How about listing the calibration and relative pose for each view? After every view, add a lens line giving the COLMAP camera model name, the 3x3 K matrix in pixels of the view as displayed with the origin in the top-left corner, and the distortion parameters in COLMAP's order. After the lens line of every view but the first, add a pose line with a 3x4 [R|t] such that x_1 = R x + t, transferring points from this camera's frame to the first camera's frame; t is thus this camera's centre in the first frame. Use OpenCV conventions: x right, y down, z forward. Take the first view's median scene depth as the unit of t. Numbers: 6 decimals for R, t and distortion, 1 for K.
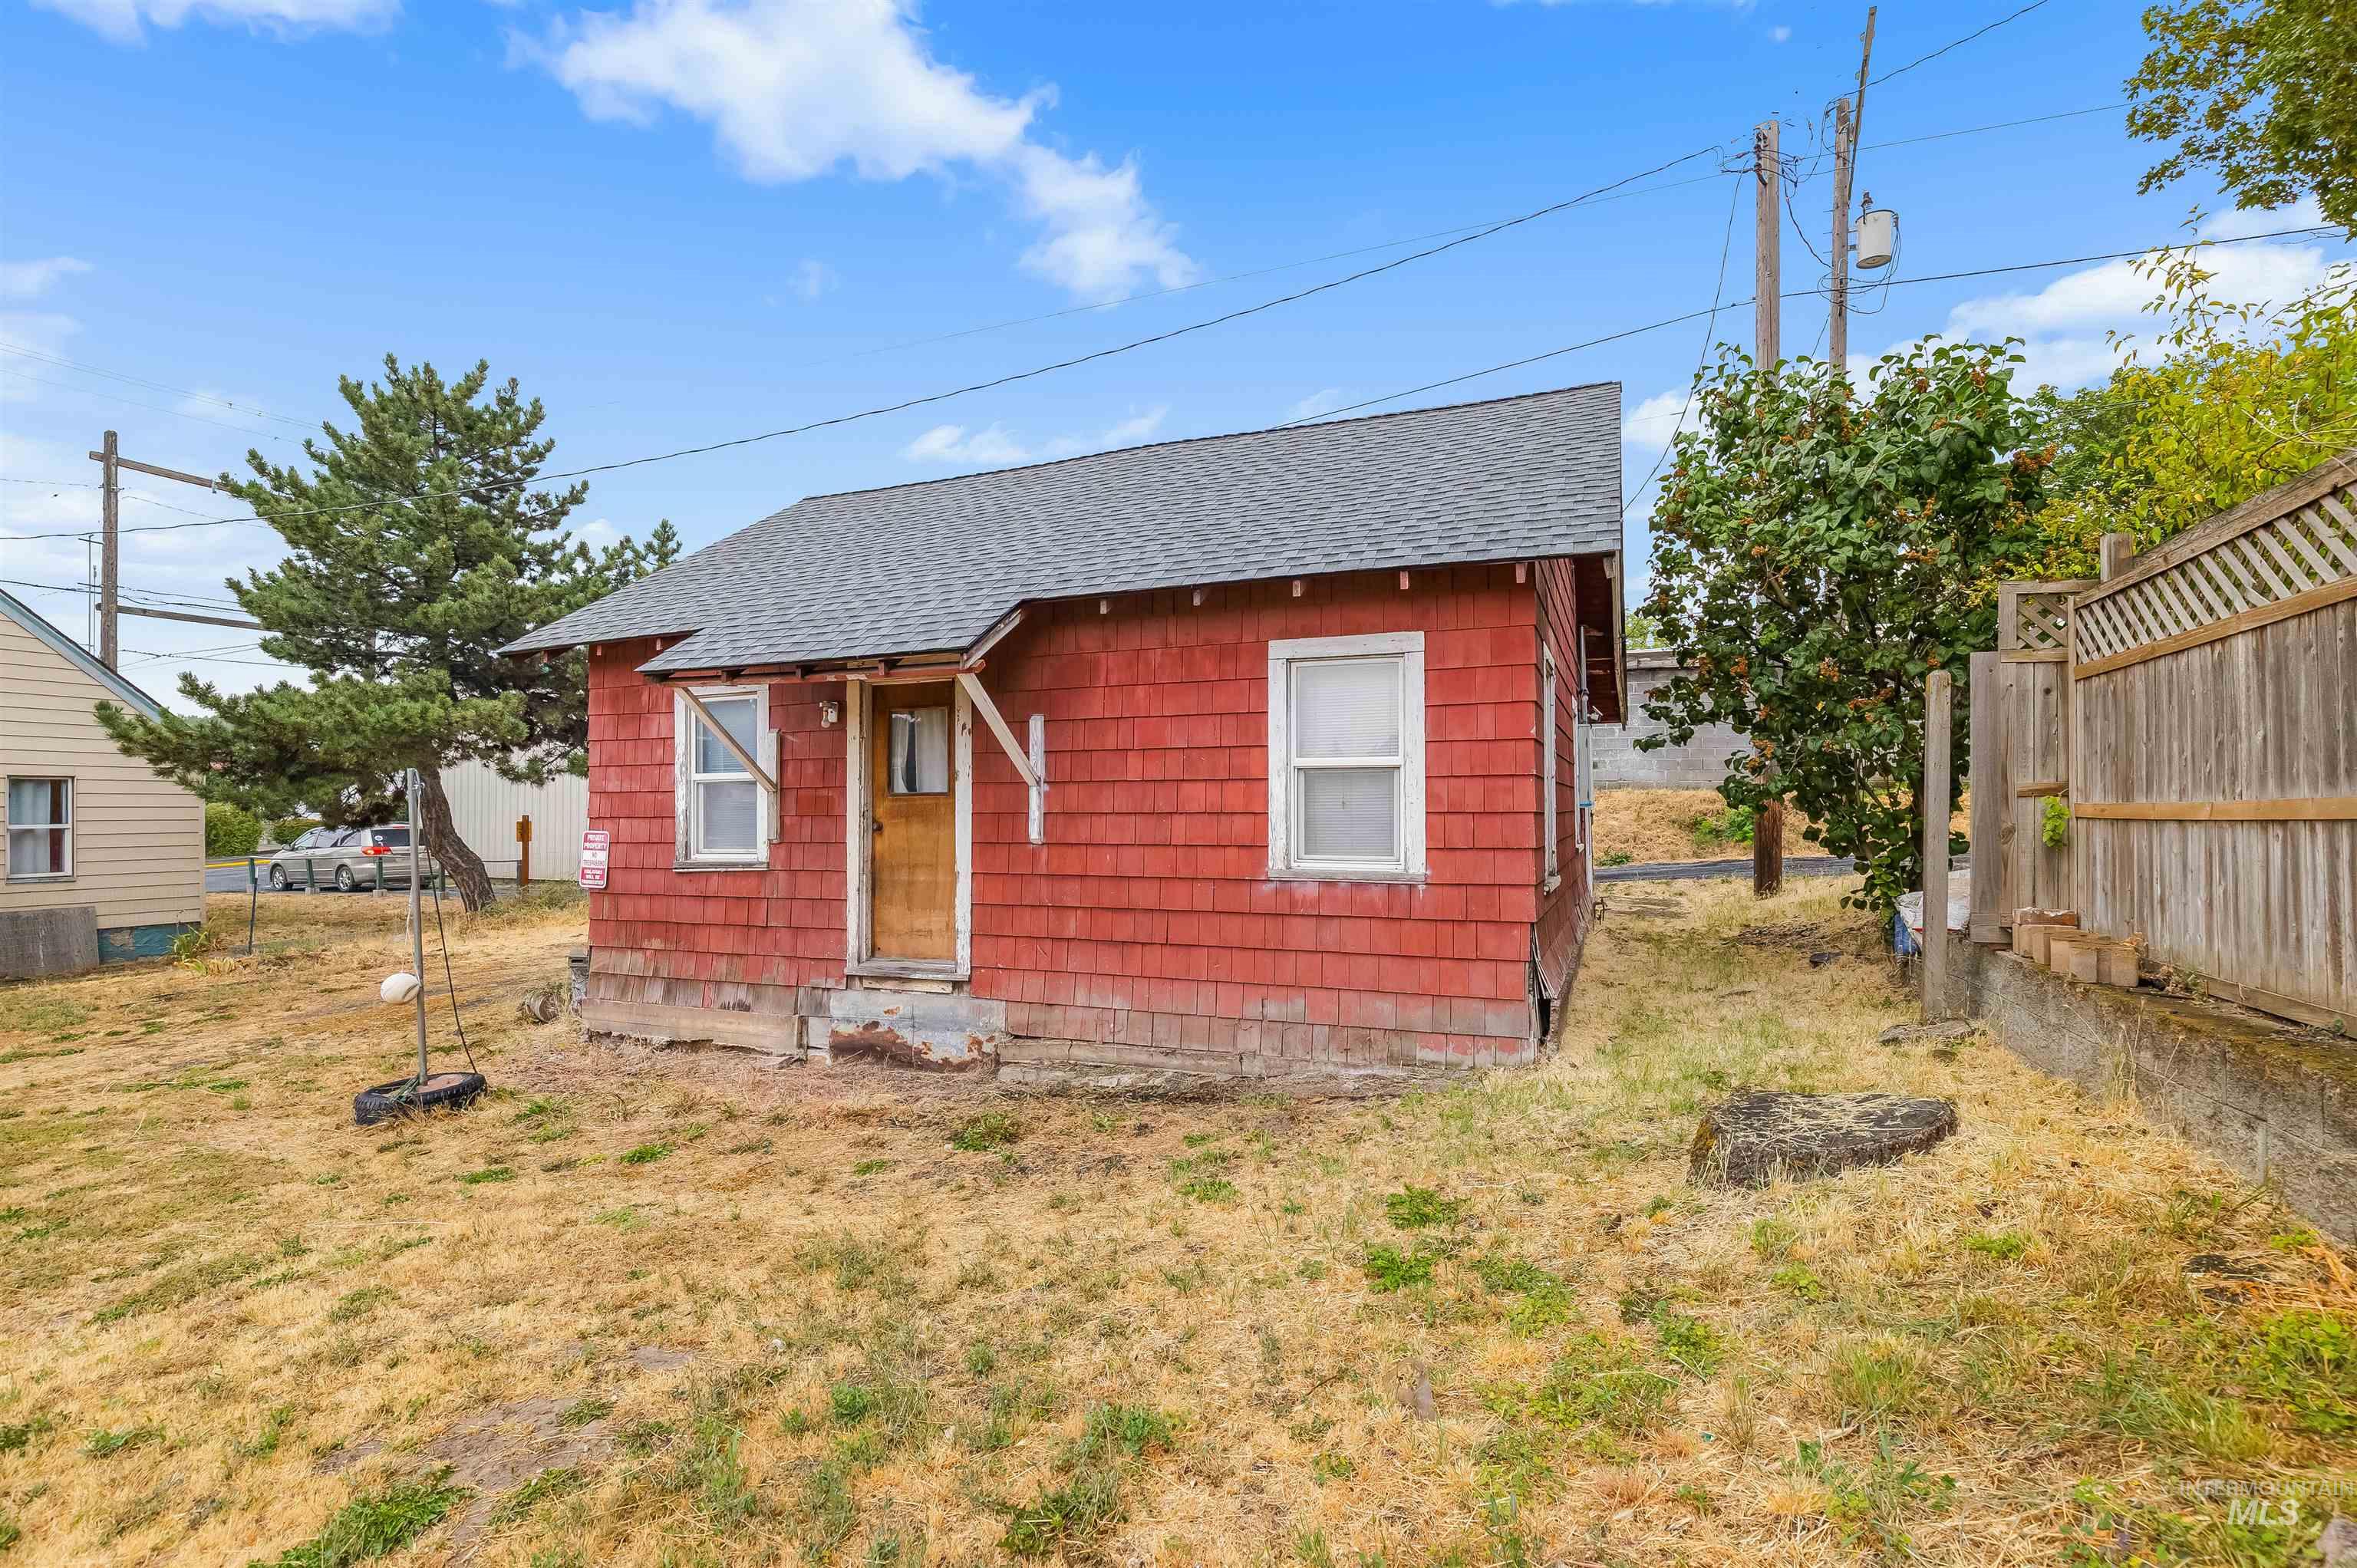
lens RADIAL K [[1081.8, 0, 1189.1], [0, 1081.8, 790.6], [0, 0, 1]] dist [0.000647, 0.001314]
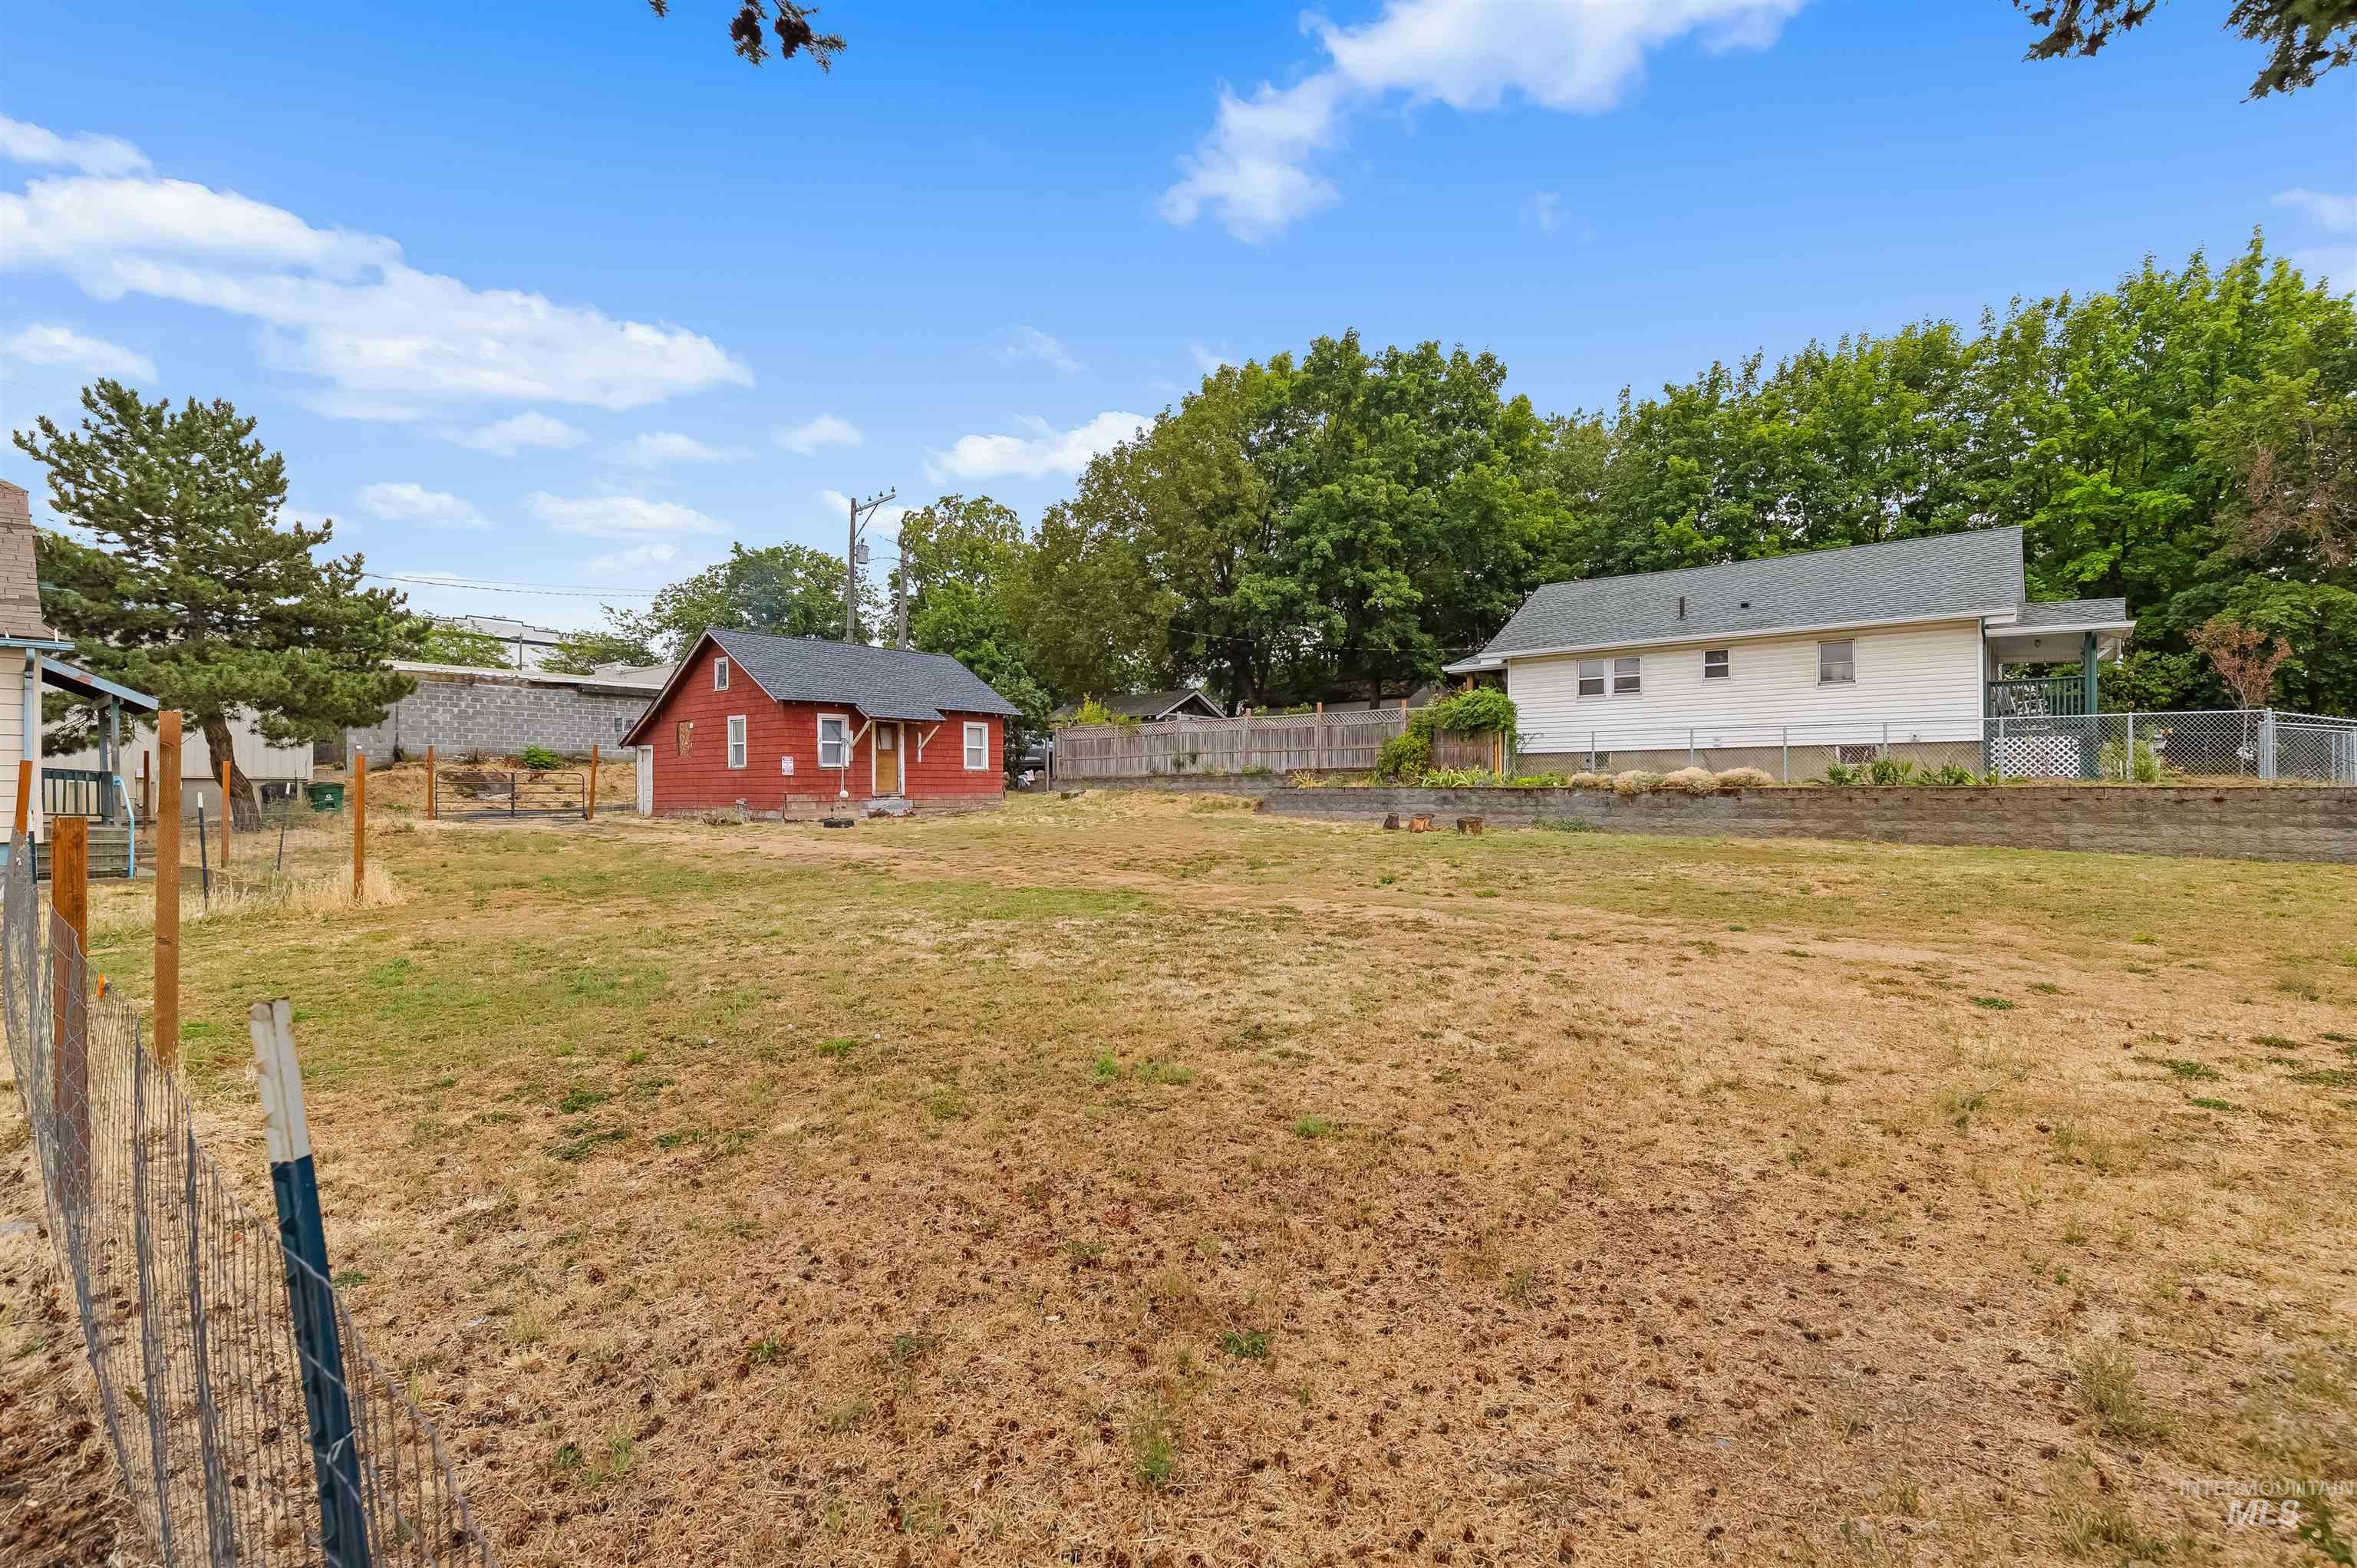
lens RADIAL K [[1081.8, 0, 1189.1], [0, 1081.8, 790.6], [0, 0, 1]] dist [0.000647, 0.001314]
pose [[0.291159, 0.000117, 0.956675, -4.134216], [-0.013569, 0.999900, 0.004007, 0.135371], [-0.956578, -0.014147, 0.291131, -1.340657]]
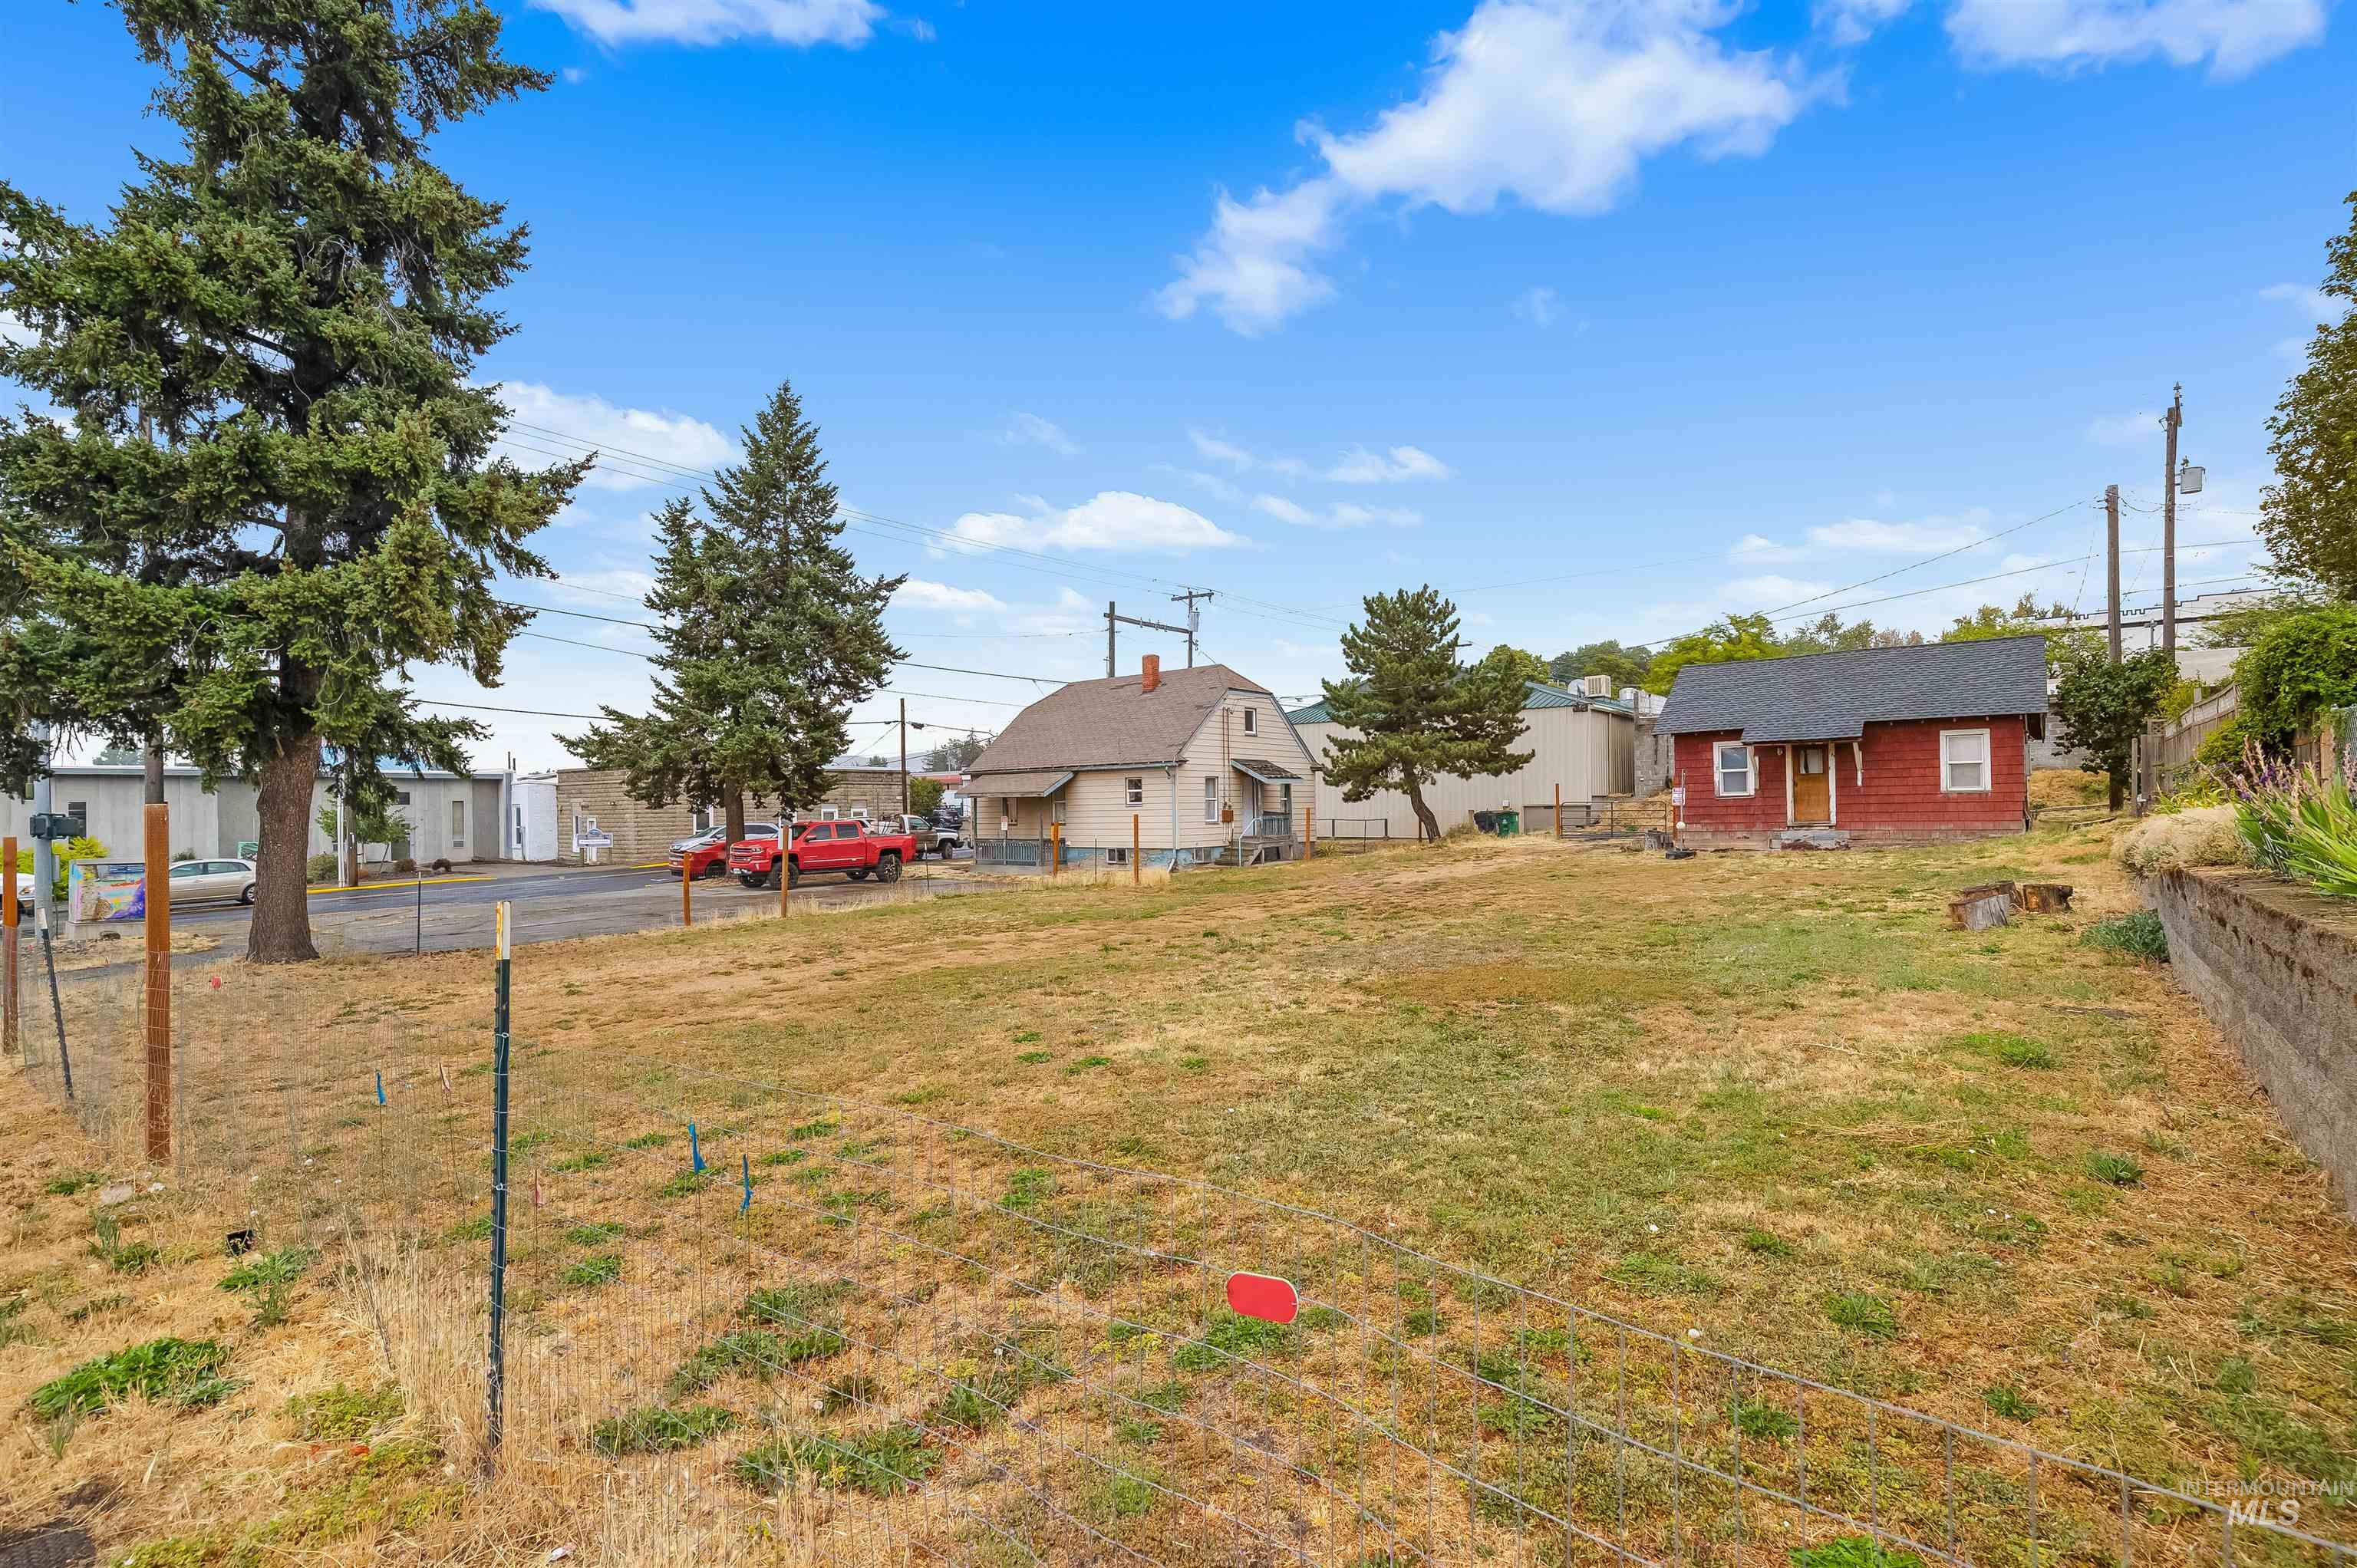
lens RADIAL K [[1095.2, 0, 1185.3], [0, 1095.2, 794.3], [0, 0, 1]] dist [-0.000493, 0.000100]
pose [[0.961820, -0.020621, -0.272906, -1.380172], [0.023272, 0.999708, 0.006480, -0.001649], [0.272693, -0.012583, 0.962019, -3.314458]]
